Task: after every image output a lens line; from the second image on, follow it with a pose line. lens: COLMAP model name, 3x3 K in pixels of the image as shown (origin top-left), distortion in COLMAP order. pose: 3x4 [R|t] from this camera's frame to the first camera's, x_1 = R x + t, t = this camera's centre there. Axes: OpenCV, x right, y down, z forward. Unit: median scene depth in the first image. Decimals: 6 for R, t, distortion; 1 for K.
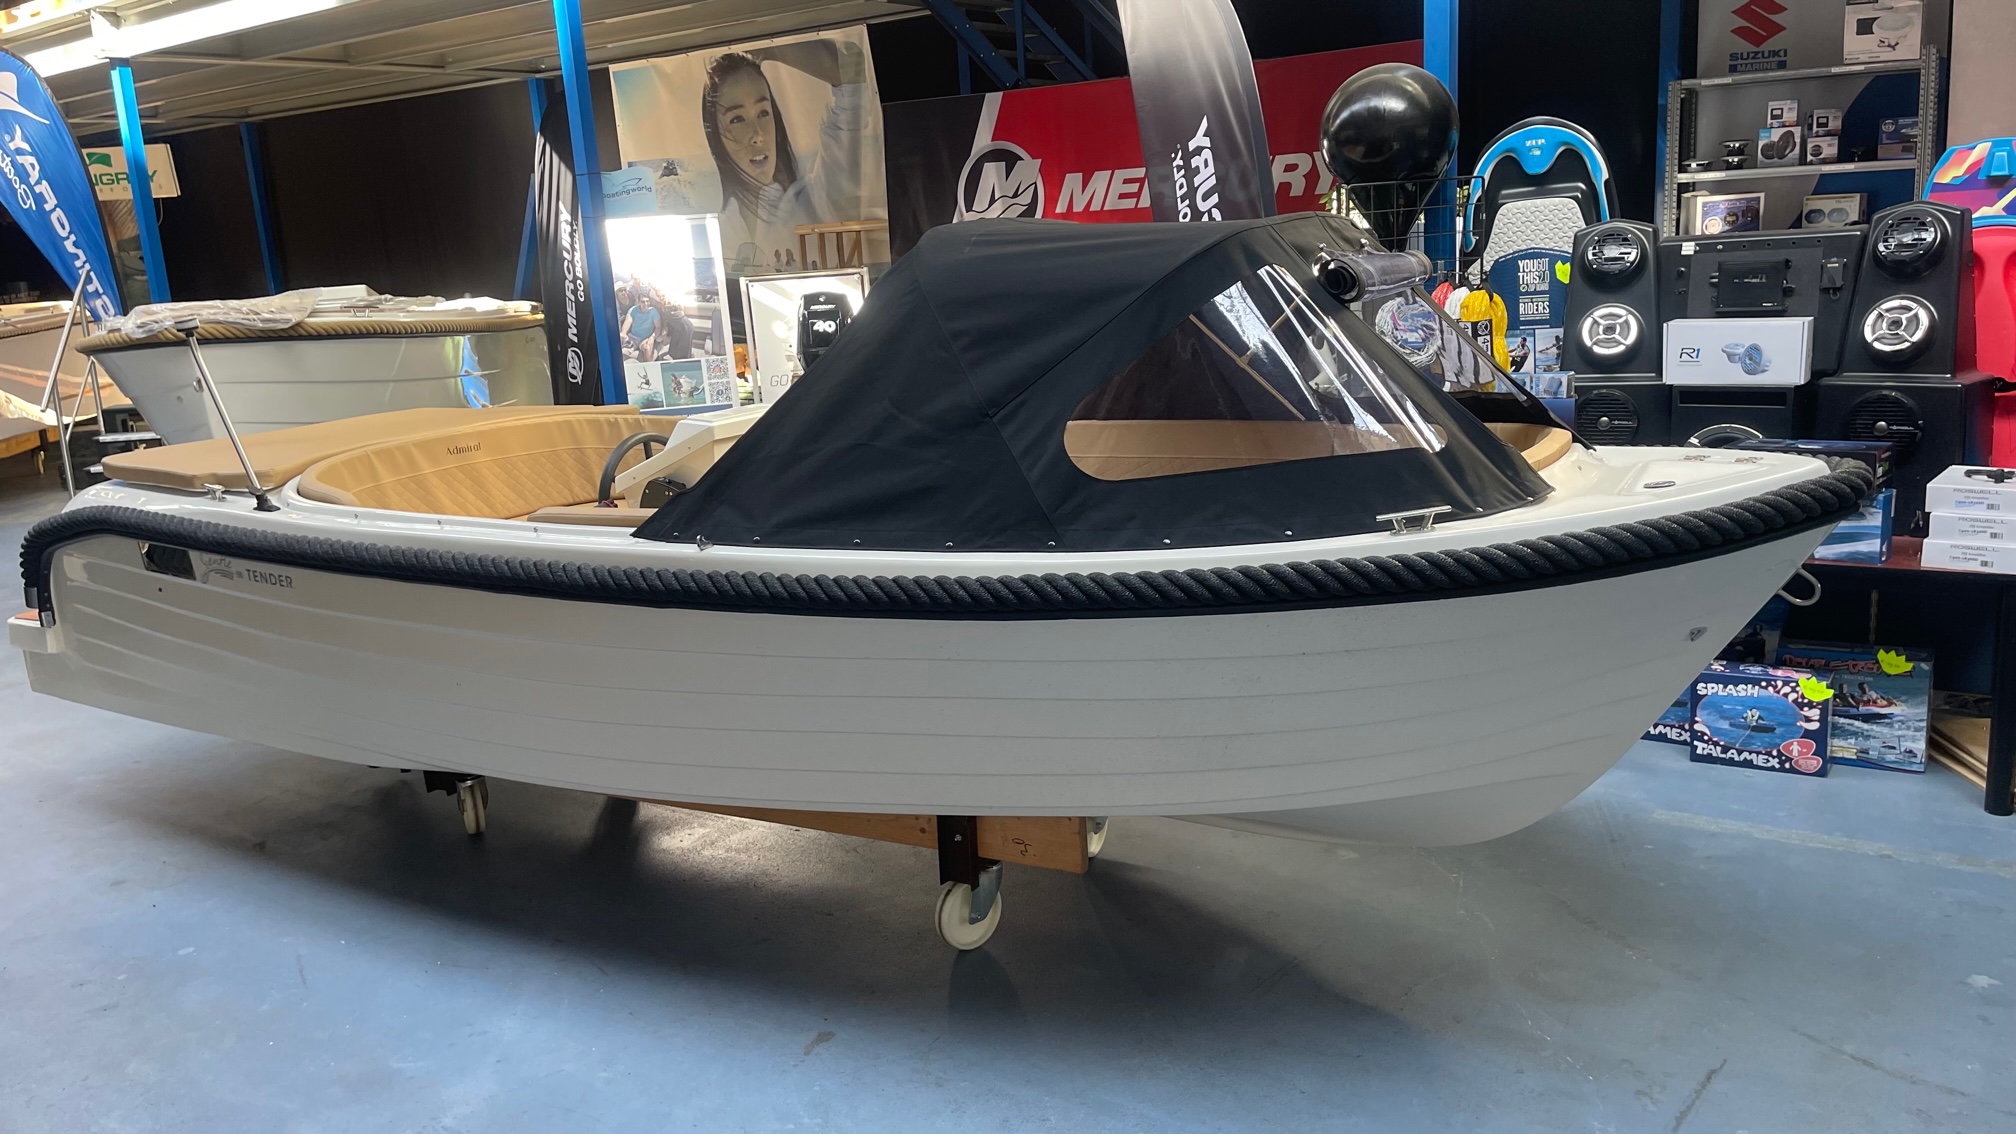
lens RADIAL K [[1527.3, 0, 1021.7], [0, 1527.3, 561.7], [0, 0, 1]] dist [0.074881, -0.100096]
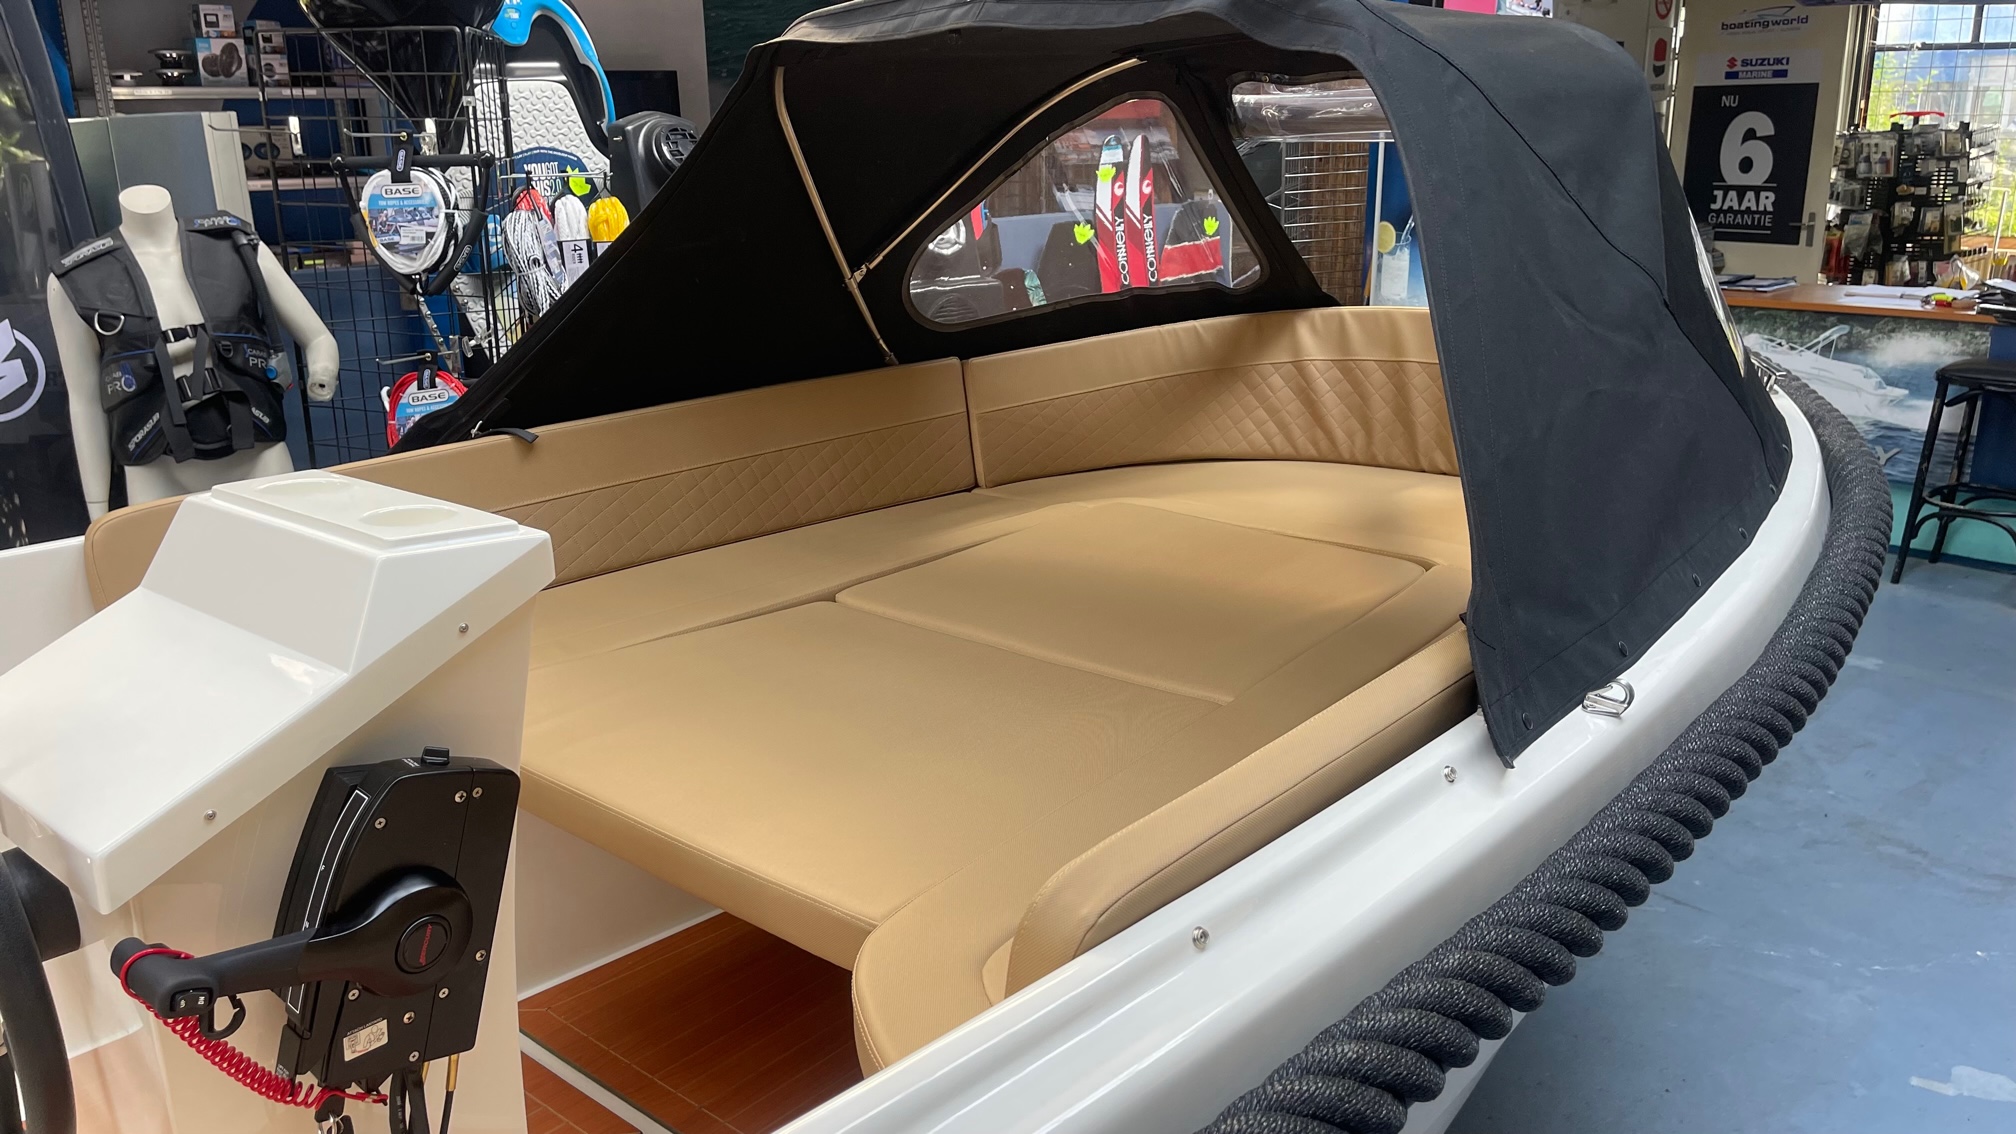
lens RADIAL K [[1527.3, 0, 993.7], [0, 1527.3, 575.7], [0, 0, 1]] dist [0.074881, -0.100096]
pose [[0.225080, -0.225151, 0.947969, -0.342894], [0.218426, 0.959831, 0.176107, -0.082386], [-0.949541, 0.167423, 0.265218, 0.585462]]
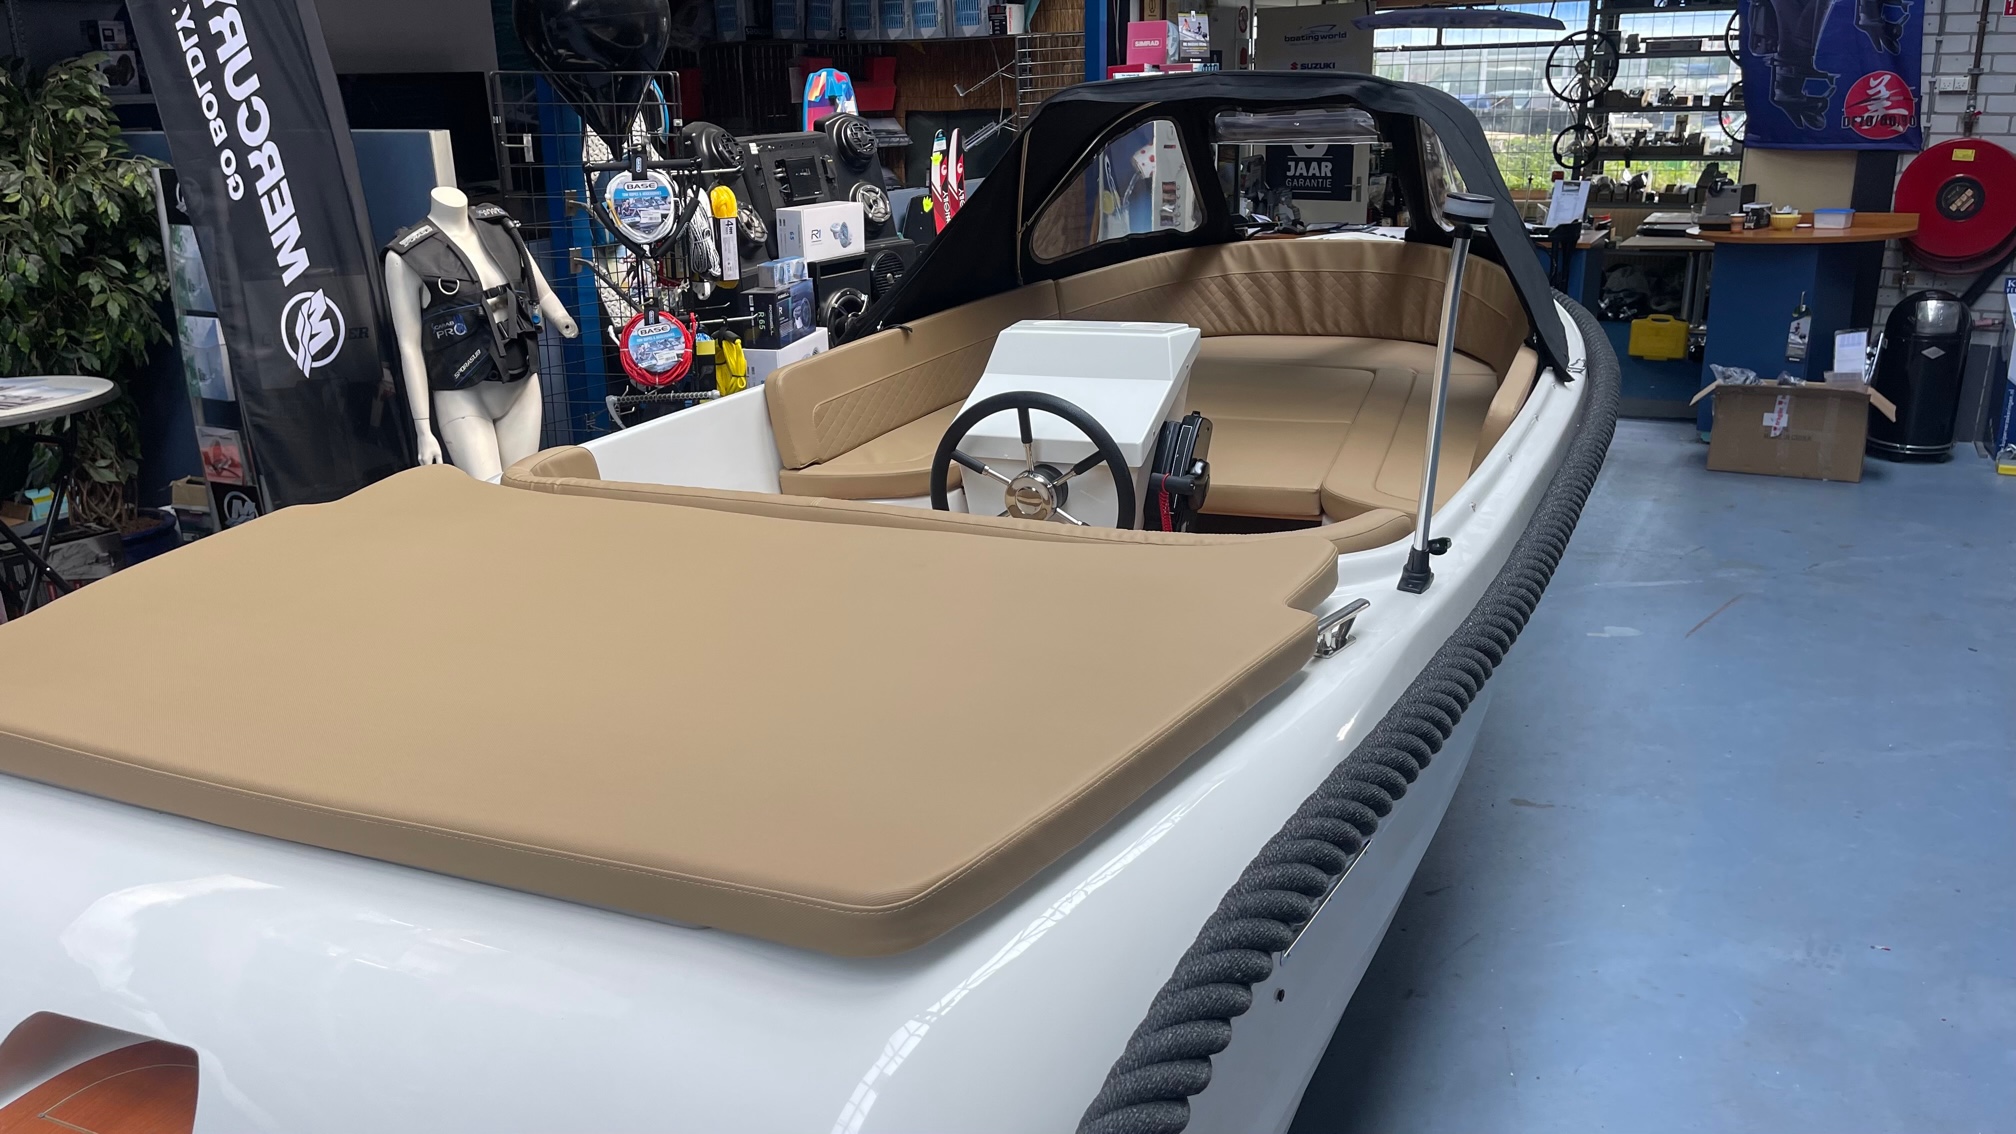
lens RADIAL K [[1527.3, 0, 995.7], [0, 1527.3, 572.6], [0, 0, 1]] dist [0.074881, -0.100096]
pose [[-0.100681, -0.245478, 0.964160, -0.674638], [0.246576, 0.932694, 0.263215, -0.142022], [-0.963880, 0.264239, -0.033375, 0.816095]]
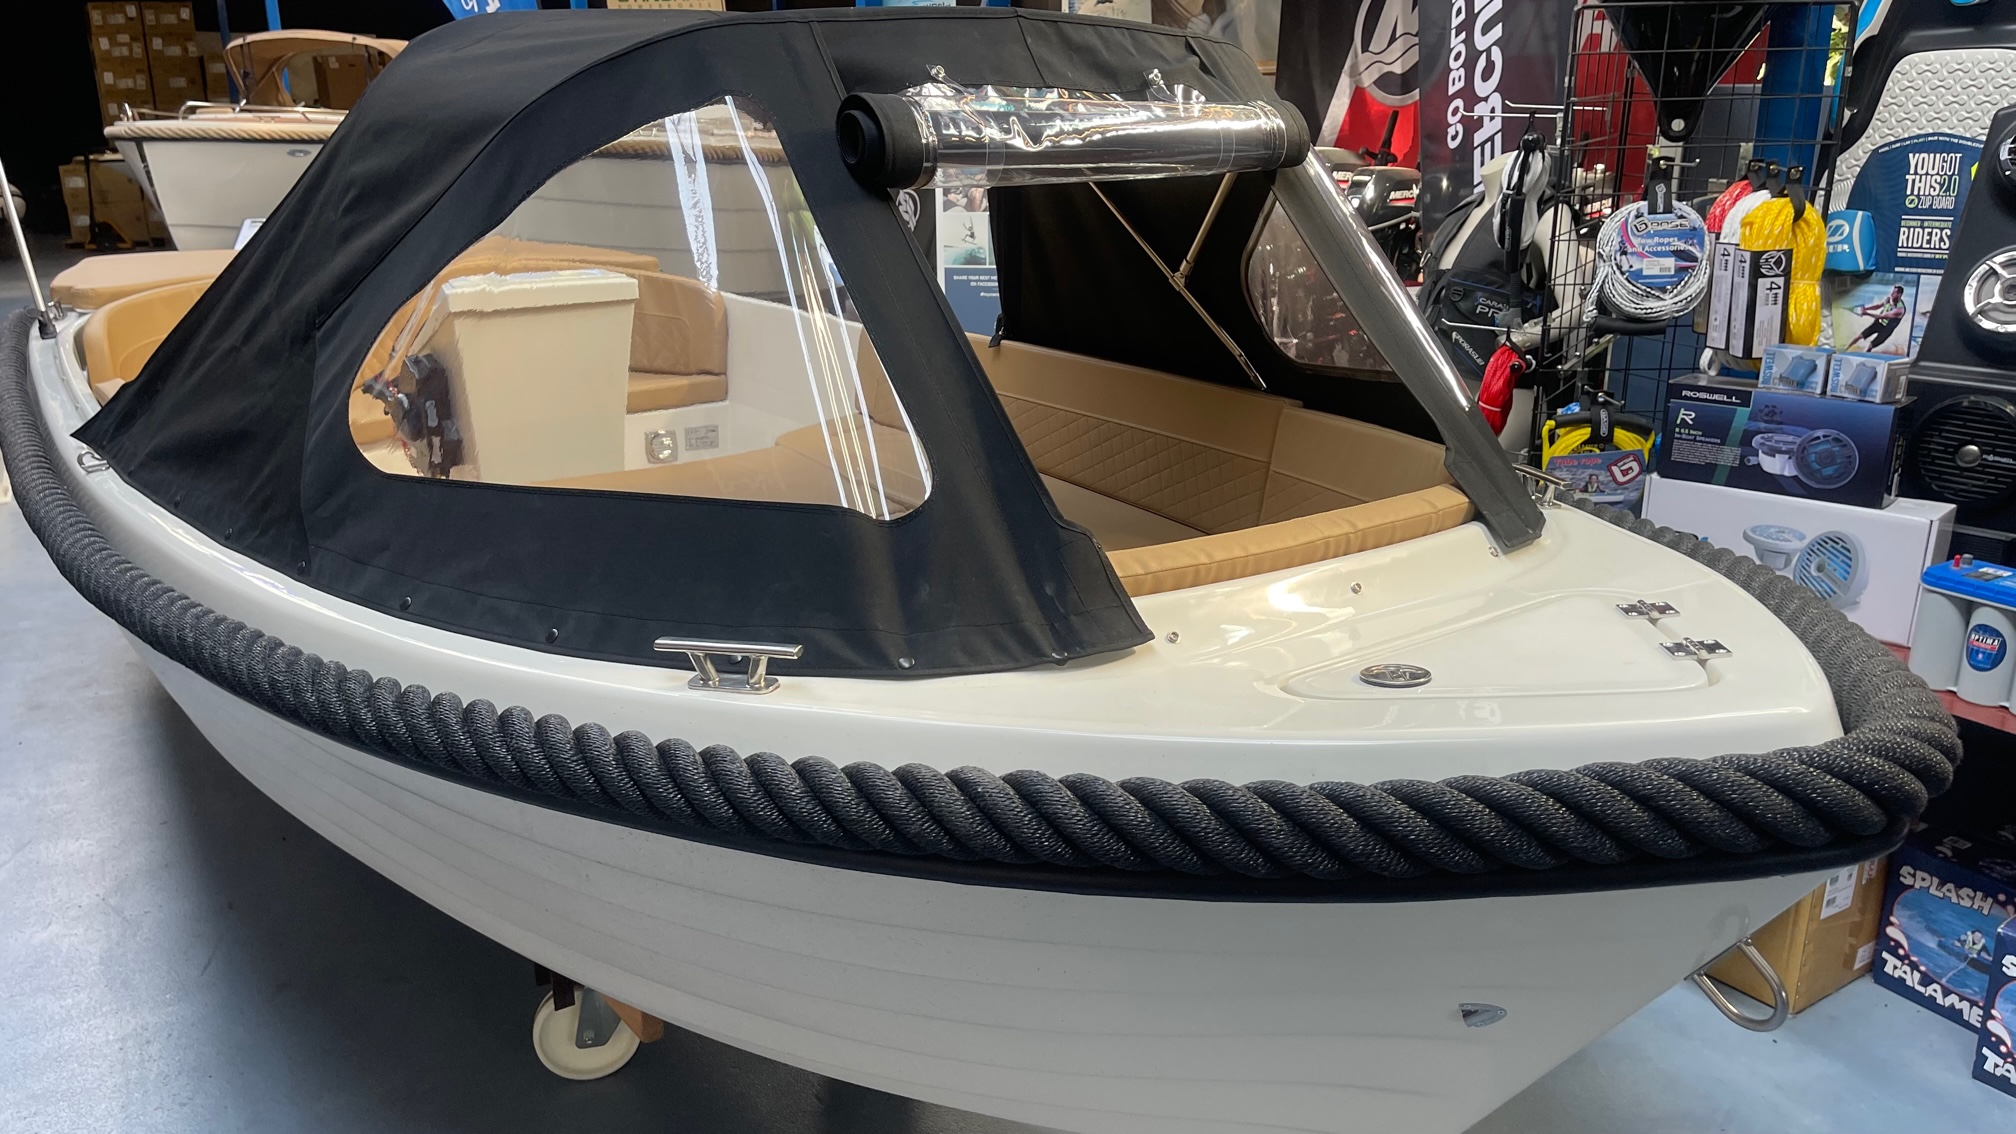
lens RADIAL K [[1527.3, 0, 982.0], [0, 1527.3, 573.0], [0, 0, 1]] dist [0.074881, -0.100096]
pose [[0.904391, 0.177113, -0.388210, 0.243365], [-0.138918, 0.982436, 0.124587, -0.059457], [0.403457, -0.058746, 0.913111, 0.292218]]
